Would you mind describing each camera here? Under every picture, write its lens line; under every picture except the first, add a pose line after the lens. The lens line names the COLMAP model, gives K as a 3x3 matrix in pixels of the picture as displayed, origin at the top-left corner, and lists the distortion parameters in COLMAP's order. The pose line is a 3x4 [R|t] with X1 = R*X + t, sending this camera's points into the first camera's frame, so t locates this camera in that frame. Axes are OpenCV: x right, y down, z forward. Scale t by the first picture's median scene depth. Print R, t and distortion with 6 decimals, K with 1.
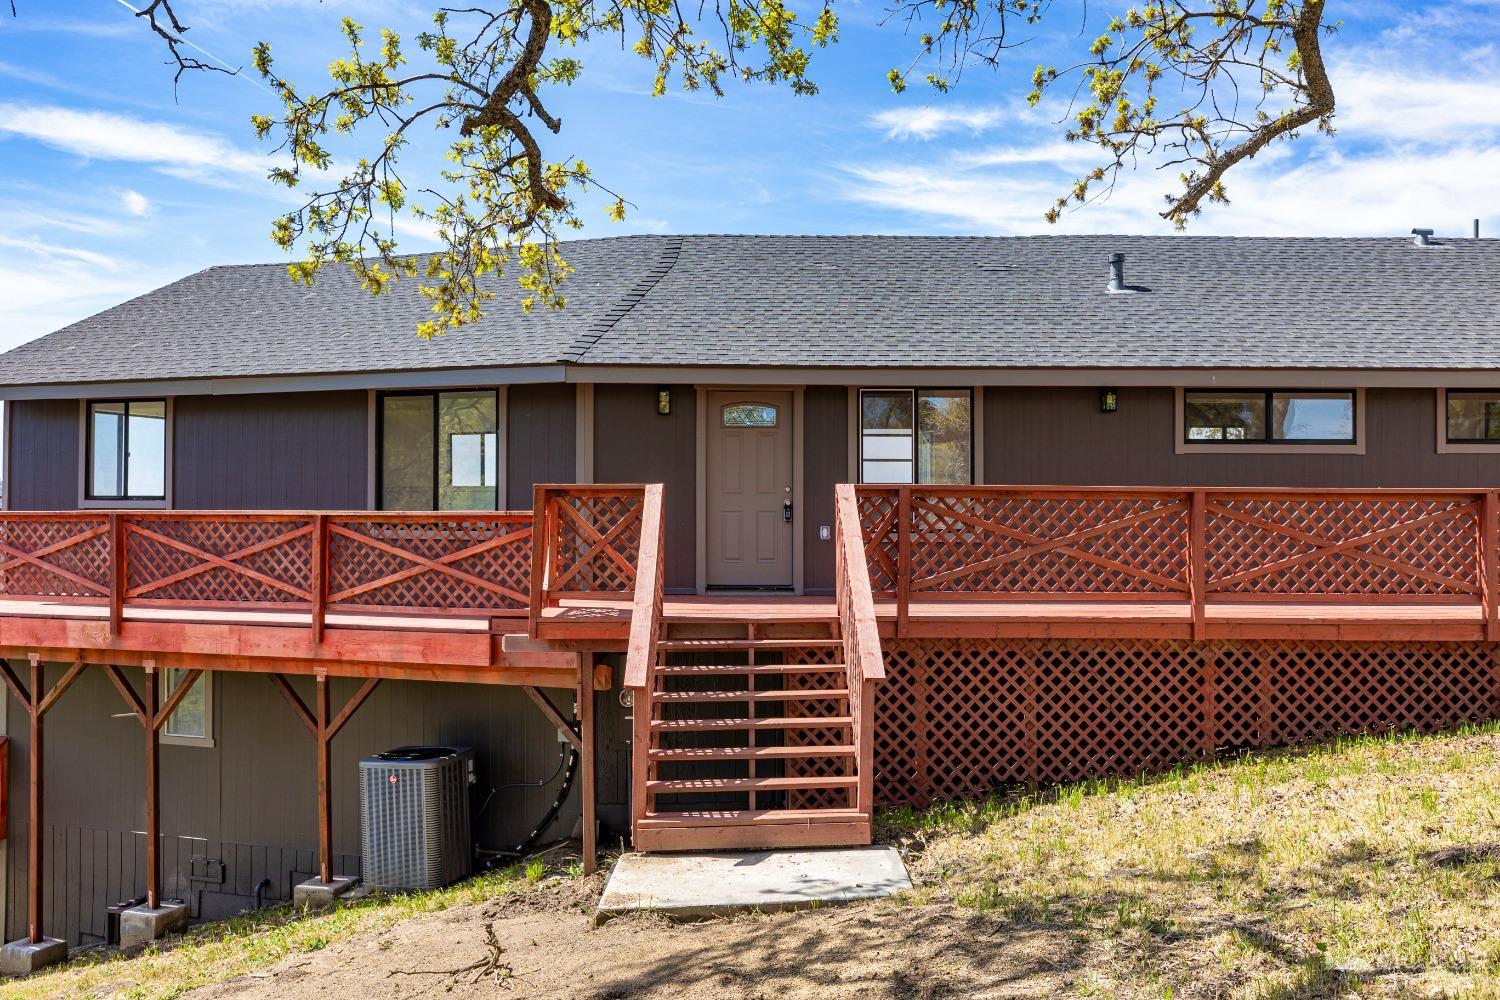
lens RADIAL K [[1328.6, 0, 744.3], [0, 1328.6, 493.9], [0, 0, 1]] dist [0.008702, 0.010431]
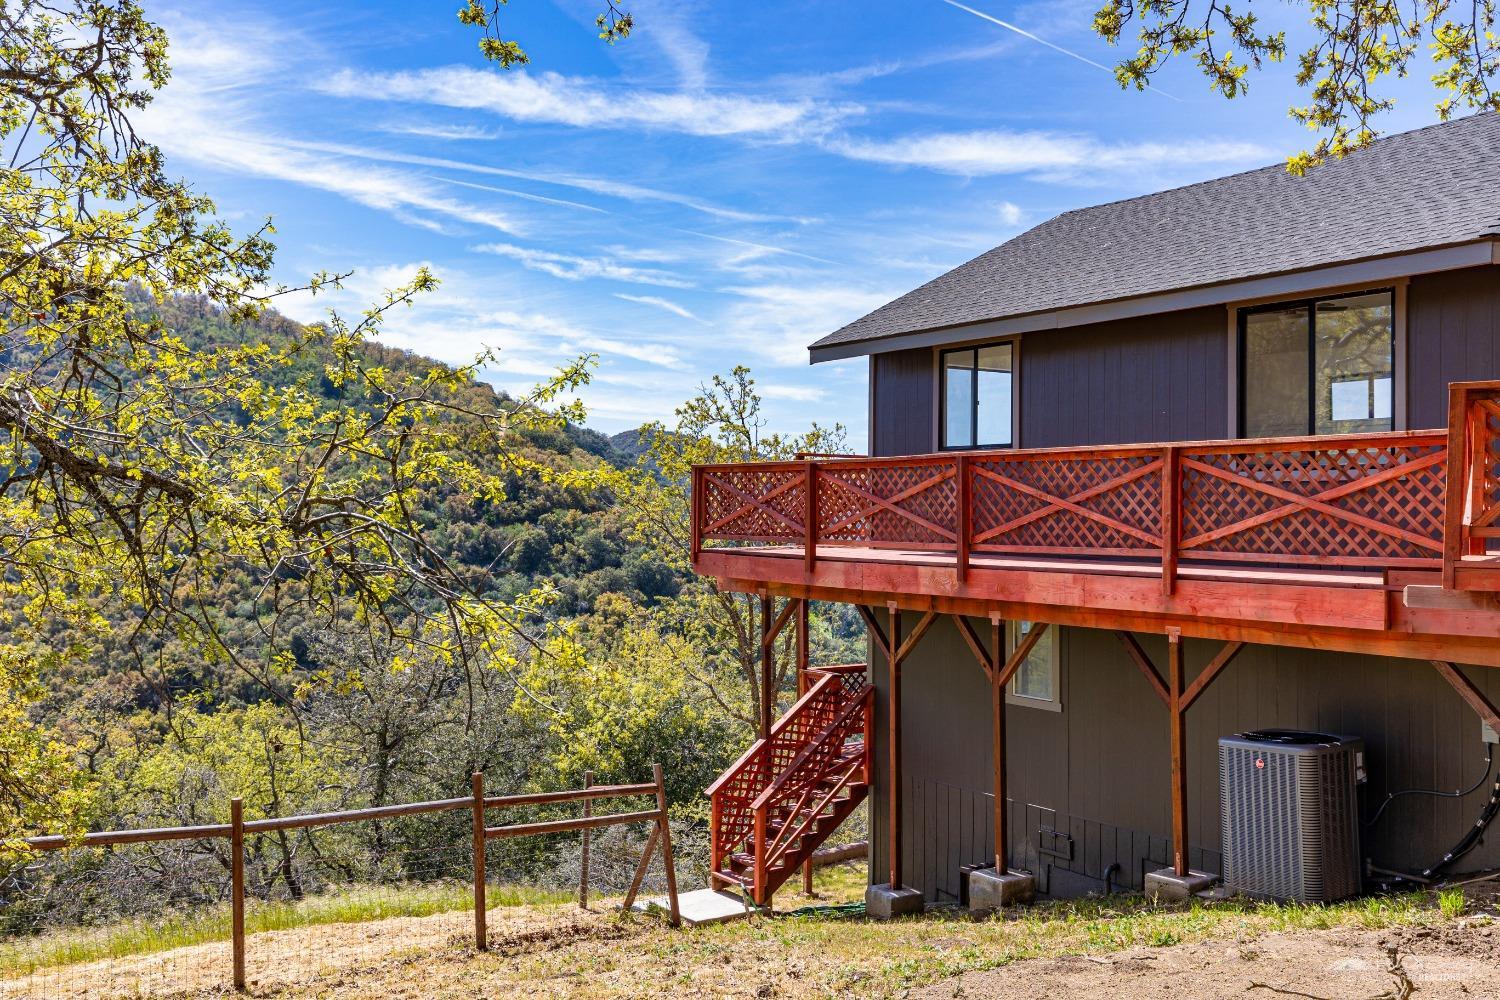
lens RADIAL K [[1328.6, 0, 757.0], [0, 1328.6, 494.1], [0, 0, 1]] dist [0.008702, 0.010431]
pose [[0.811741, -0.006398, -0.583983, -0.030032], [-0.001353, 0.999917, -0.012836, 0.054970], [0.584017, 0.011210, 0.811664, 0.131296]]
